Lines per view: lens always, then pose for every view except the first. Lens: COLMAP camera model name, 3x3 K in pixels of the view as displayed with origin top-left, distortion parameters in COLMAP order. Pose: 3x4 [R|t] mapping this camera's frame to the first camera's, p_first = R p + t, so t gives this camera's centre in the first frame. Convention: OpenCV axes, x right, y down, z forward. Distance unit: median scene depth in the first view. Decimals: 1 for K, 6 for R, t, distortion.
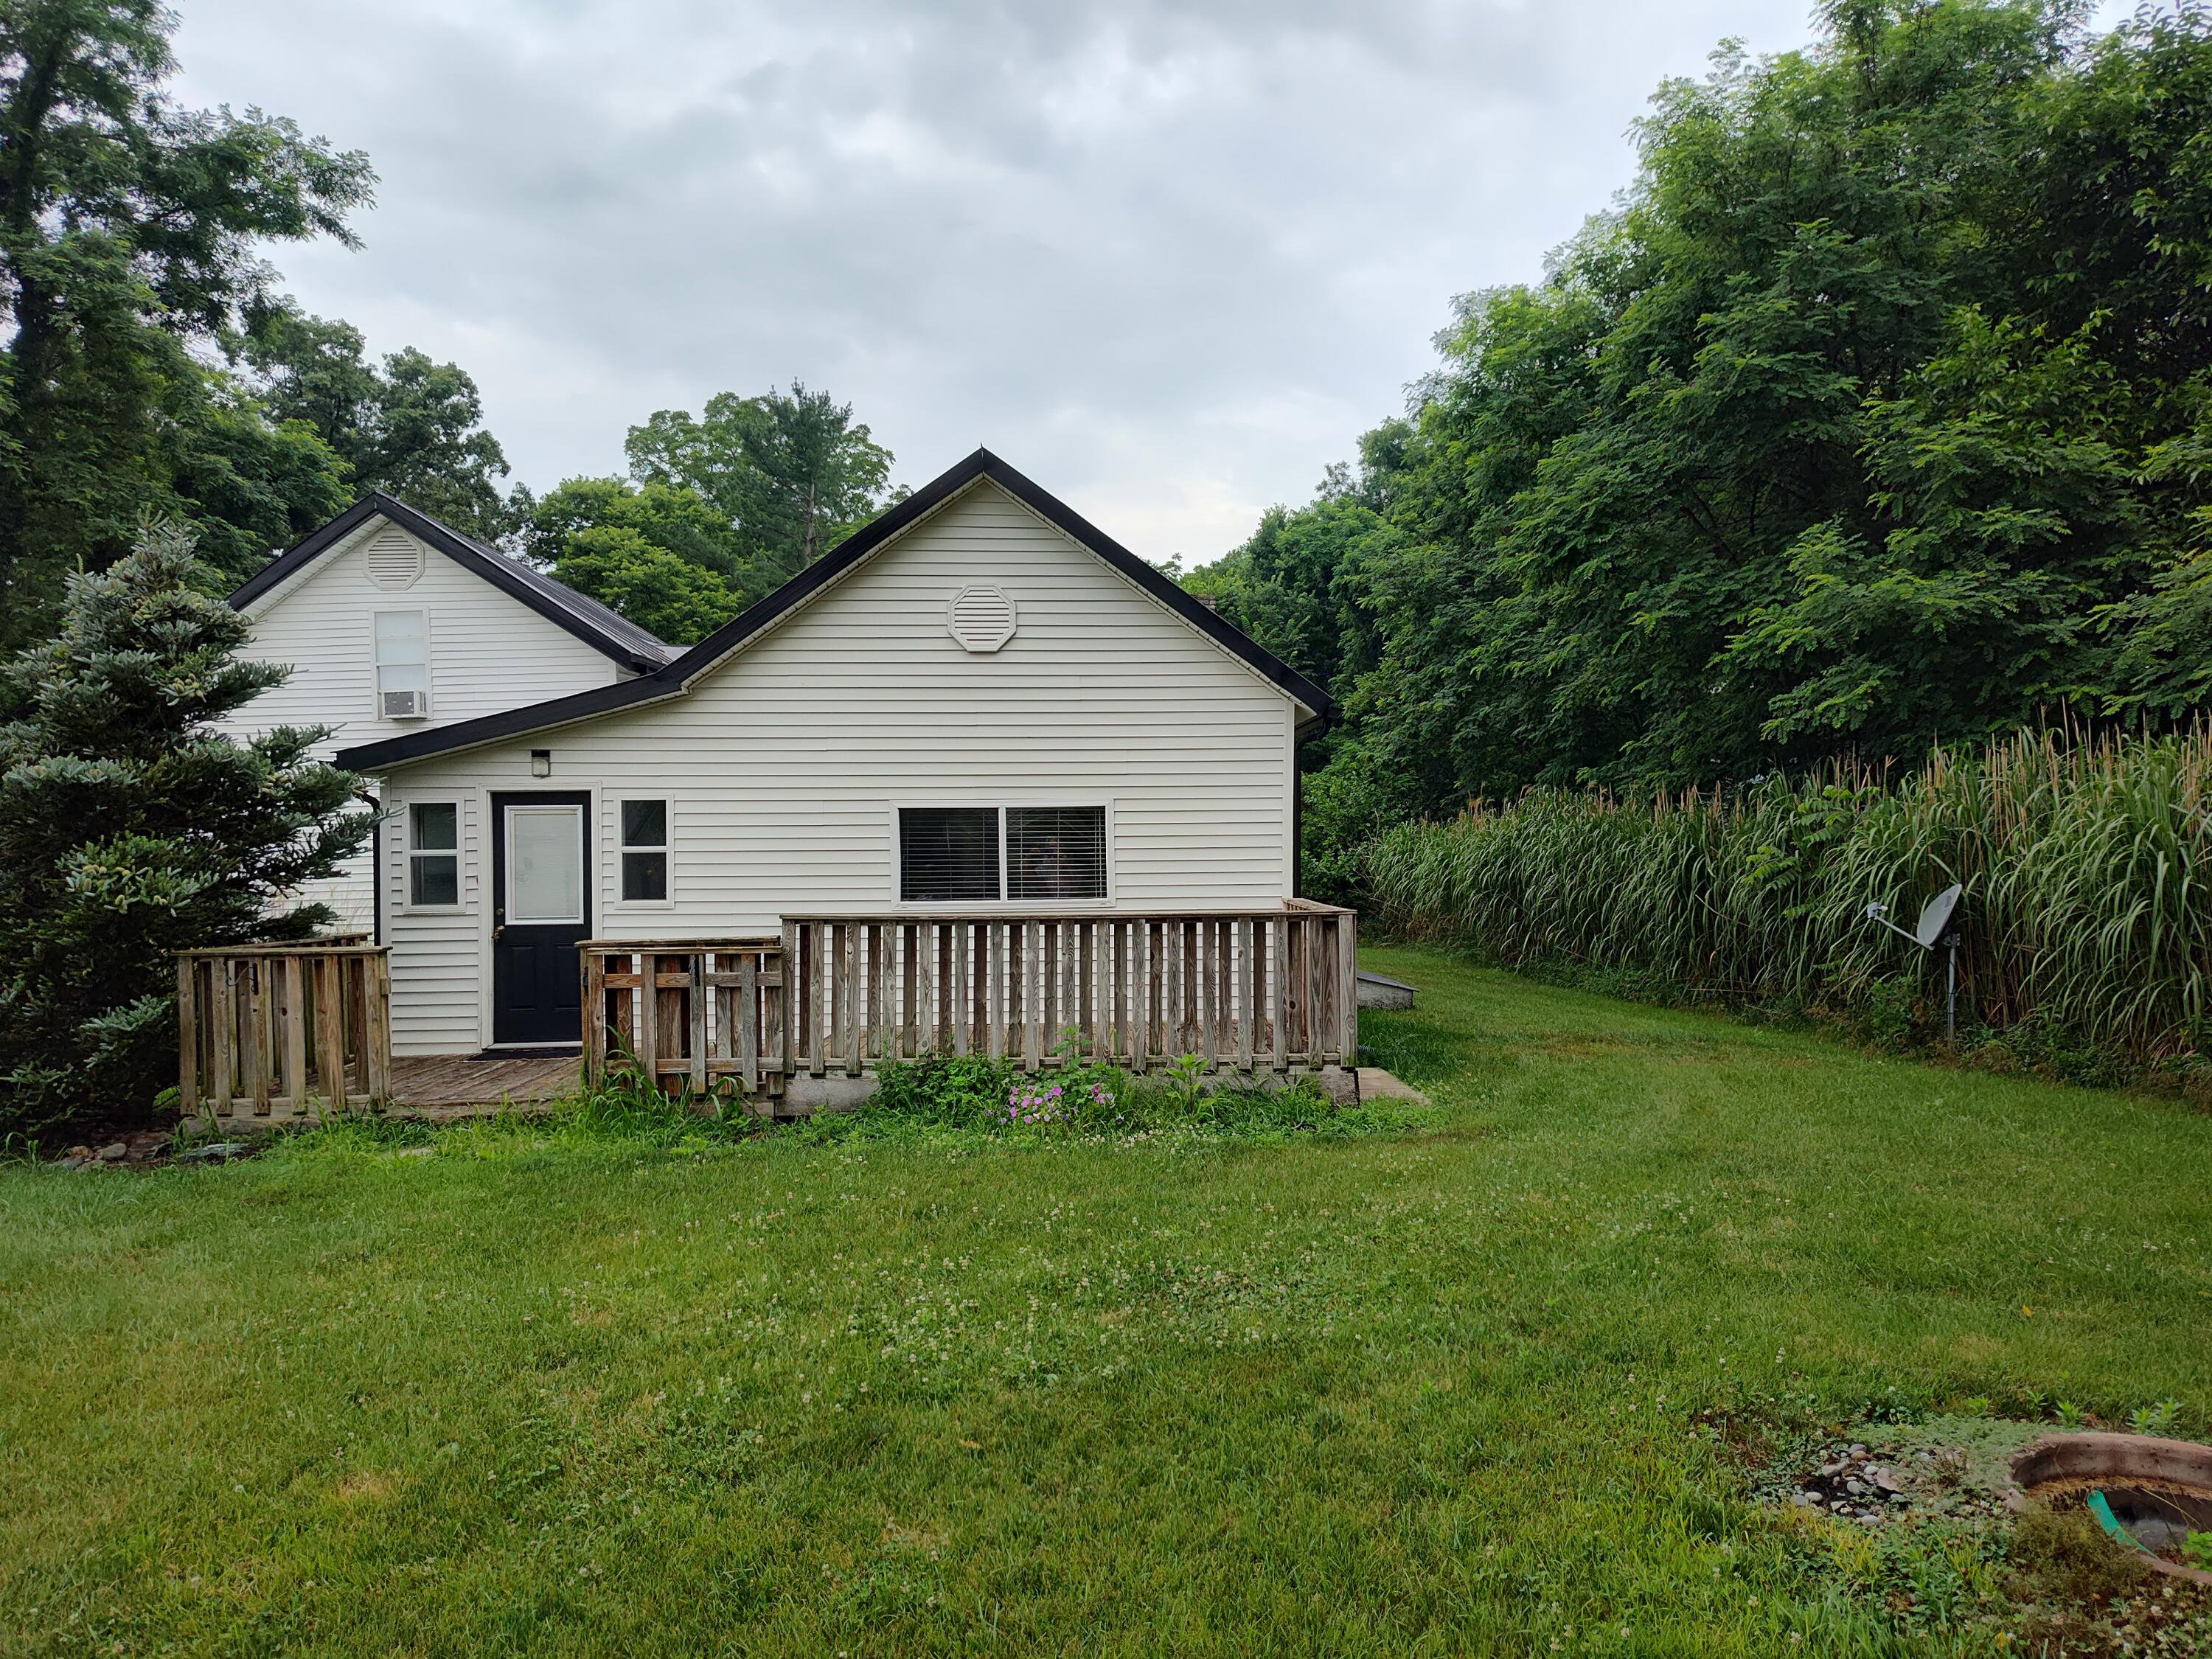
lens RADIAL K [[1482.8, 0, 1120.9], [0, 1482.8, 835.8], [0, 0, 1]] dist [0.054696, -0.058691]
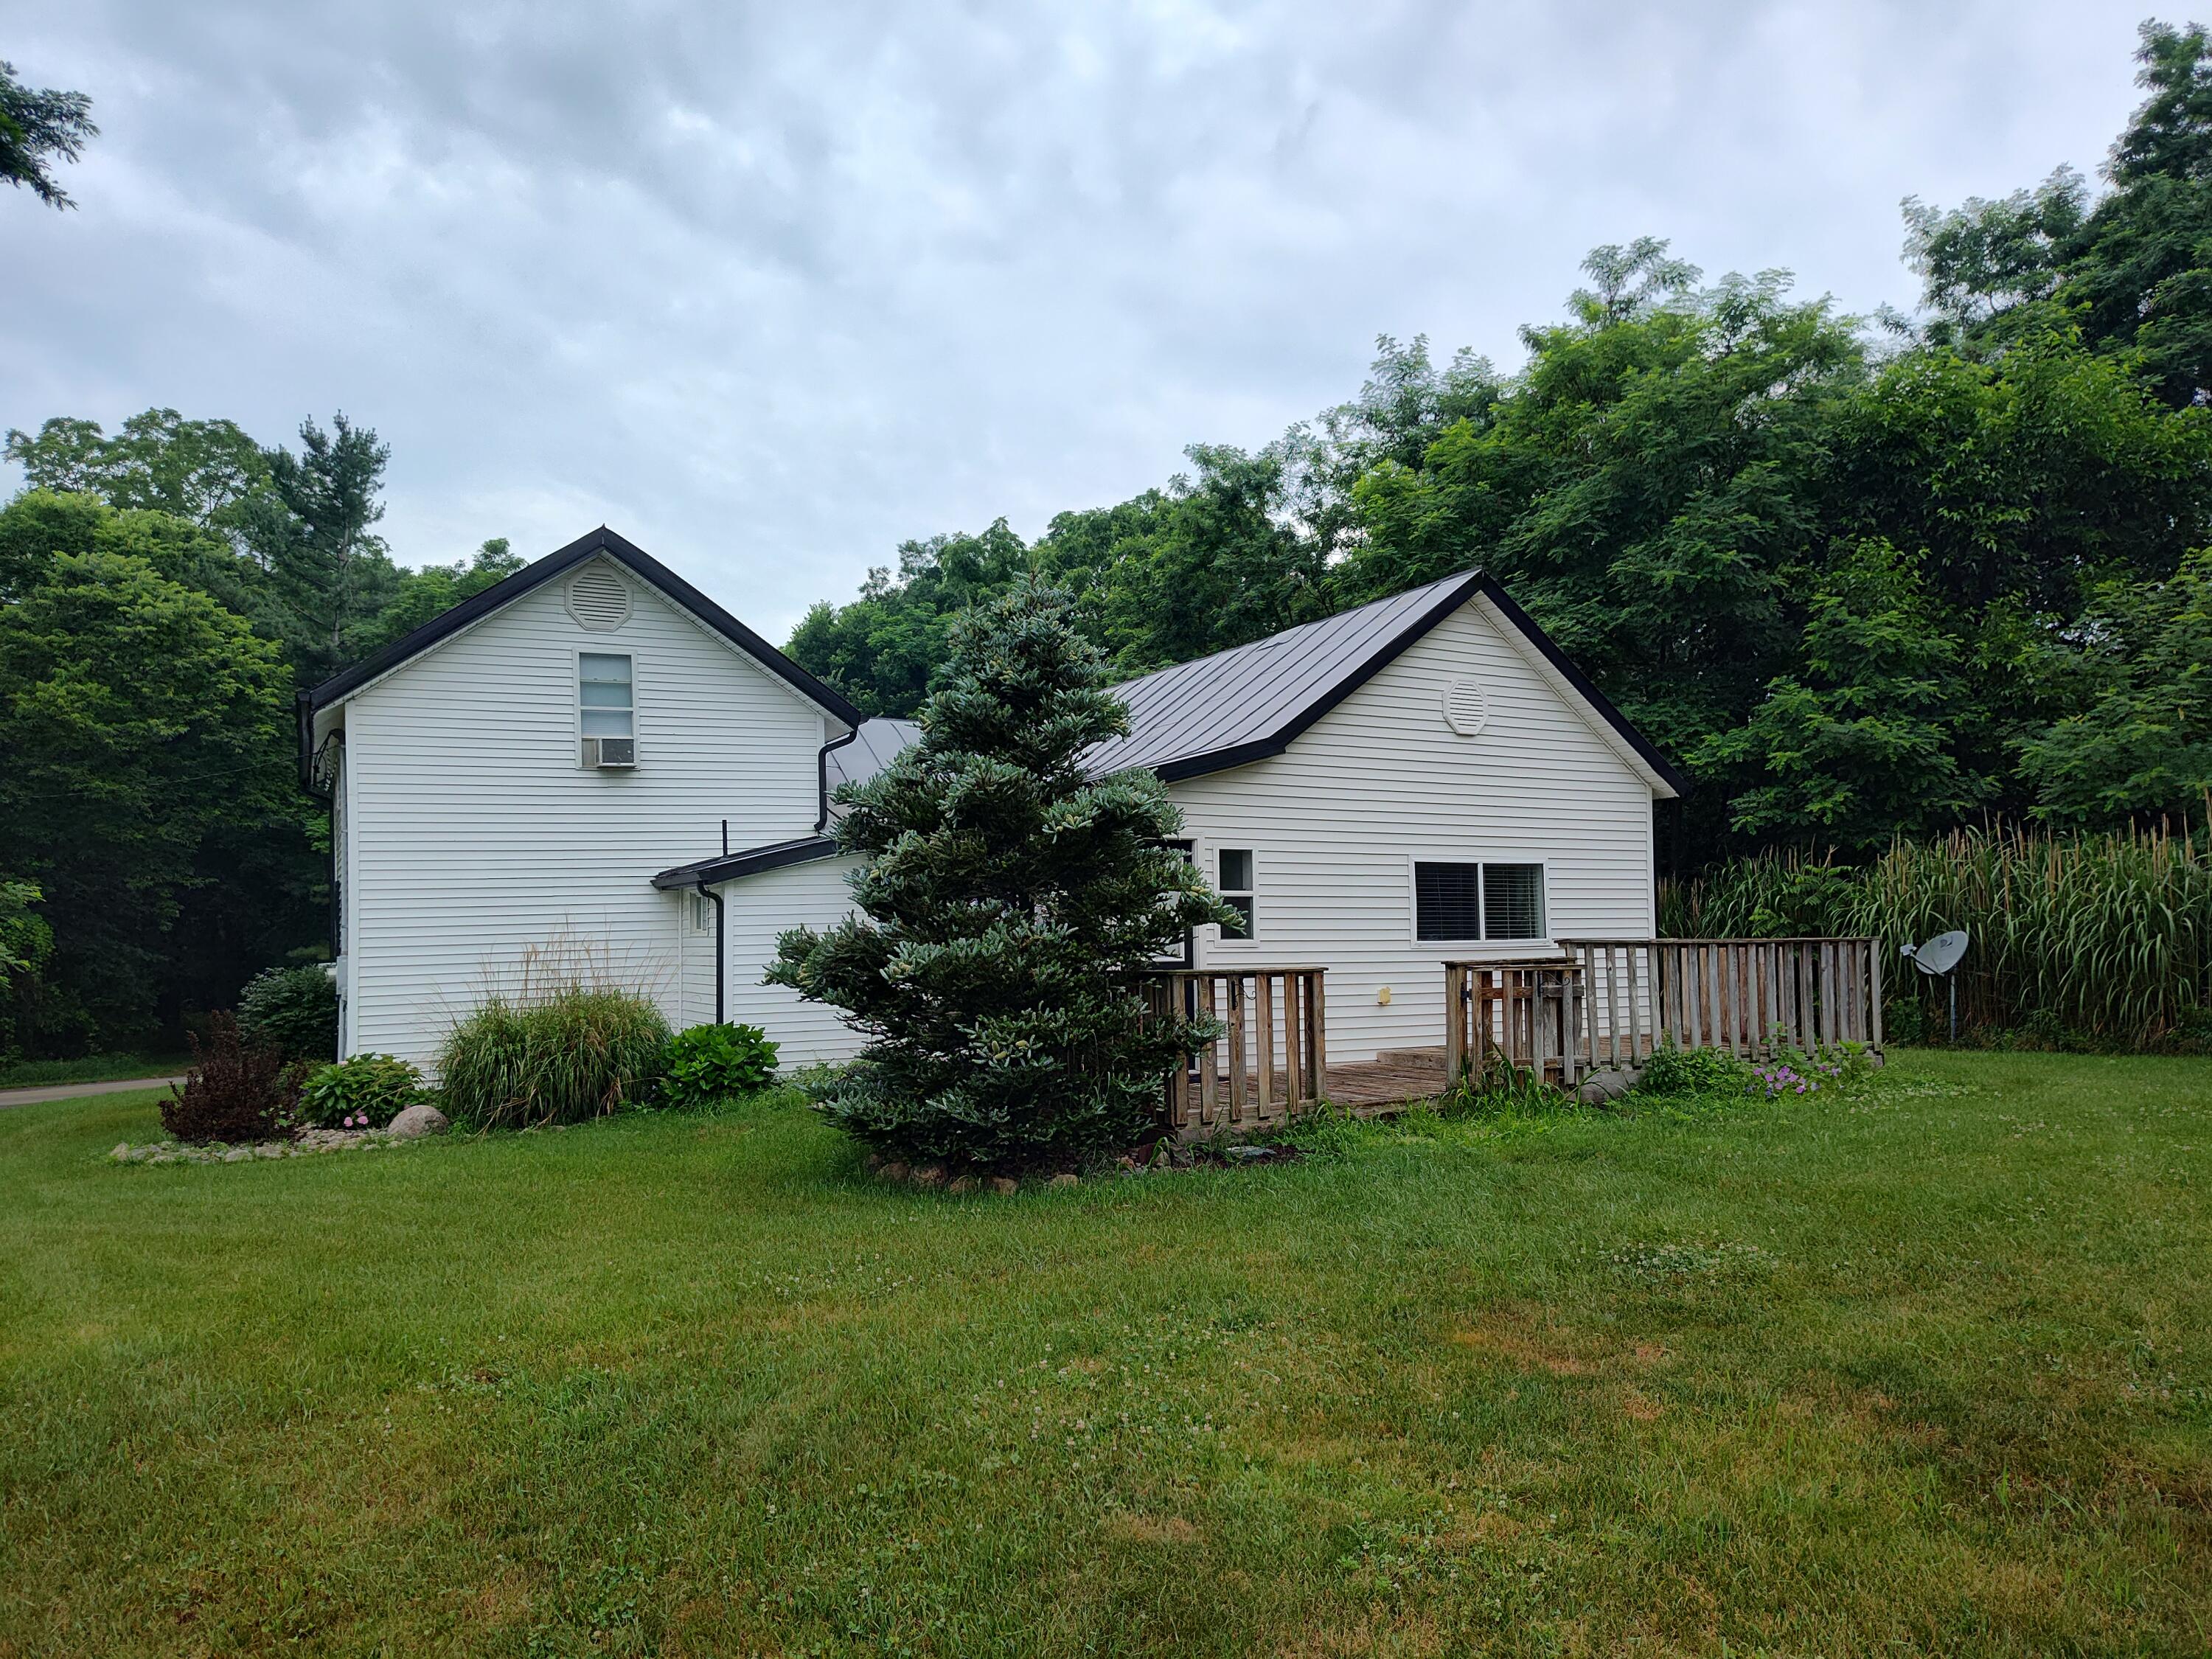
lens RADIAL K [[1454.5, 0, 1136.6], [0, 1454.5, 879.5], [0, 0, 1]] dist [0.003415, 0.000521]
pose [[0.900880, 0.015831, 0.433779, -0.680450], [-0.000060, 0.999339, -0.036347, 0.030187], [-0.434067, 0.032719, 0.900286, 0.042435]]
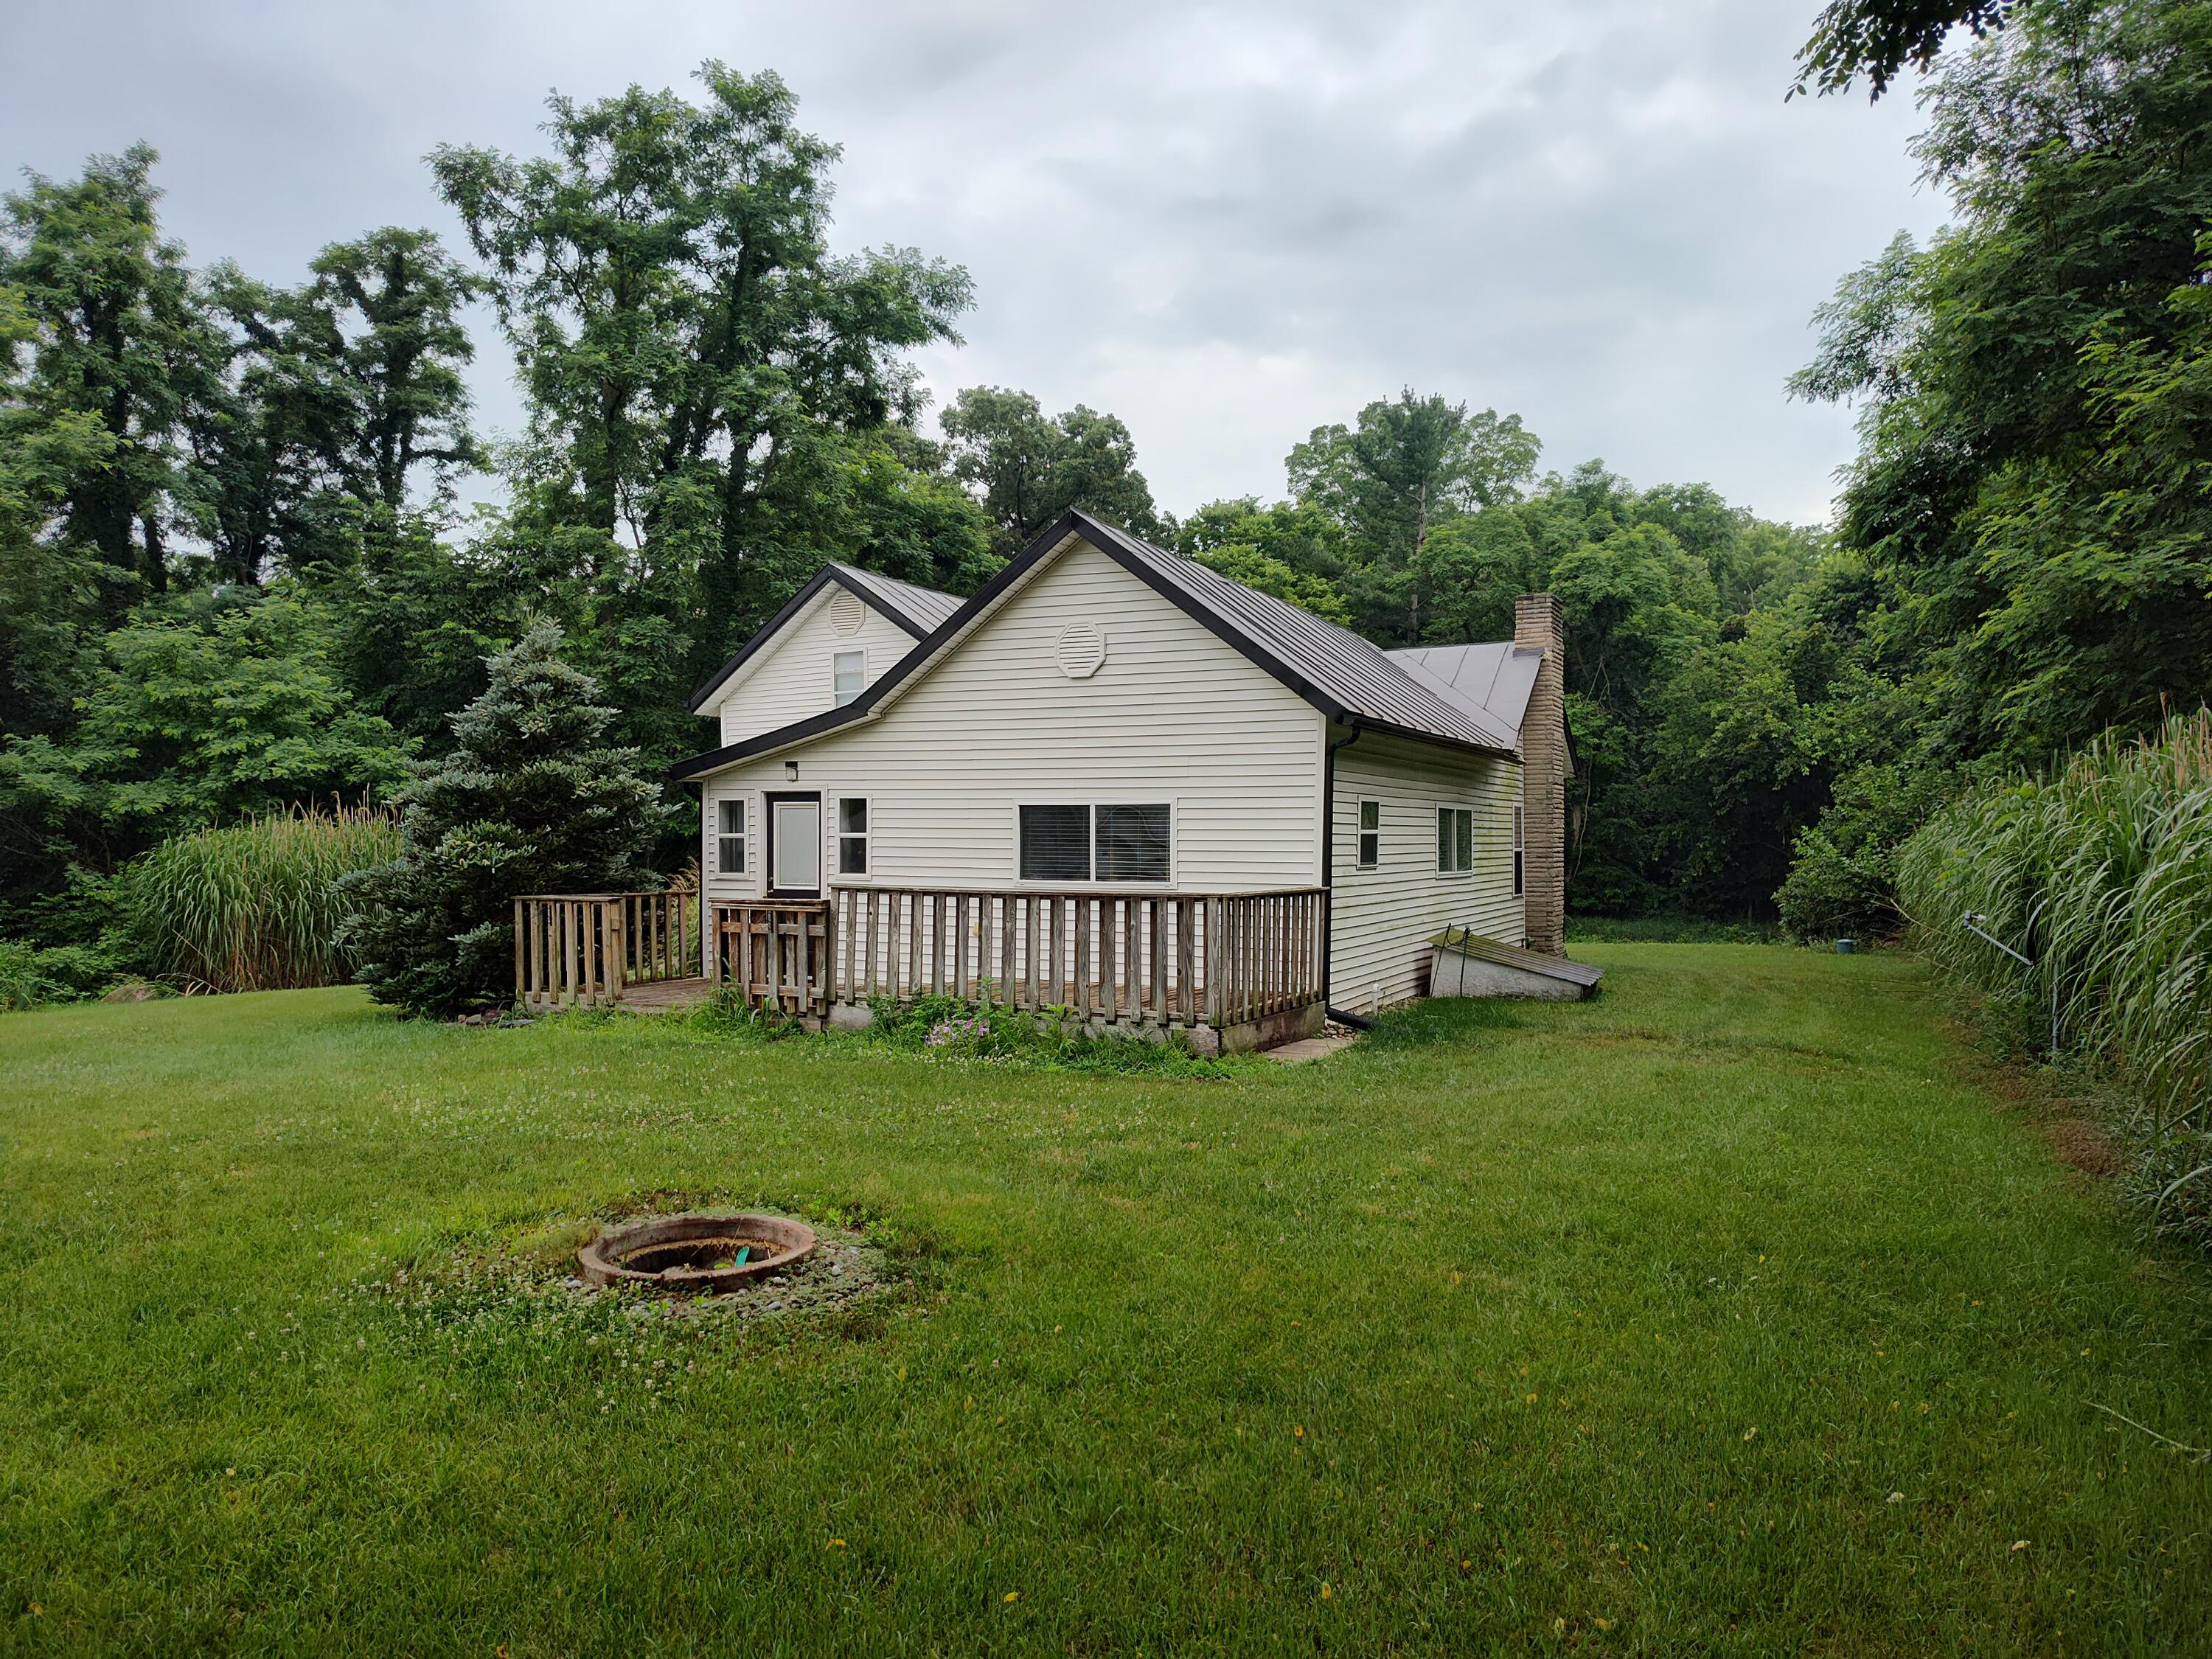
lens RADIAL K [[1482.8, 0, 1120.9], [0, 1482.8, 835.8], [0, 0, 1]] dist [0.054696, -0.058691]
pose [[0.884218, 0.013338, -0.466884, 0.405713], [-0.010067, 0.999904, 0.009499, -0.004173], [0.466966, -0.003698, 0.884268, -0.050080]]
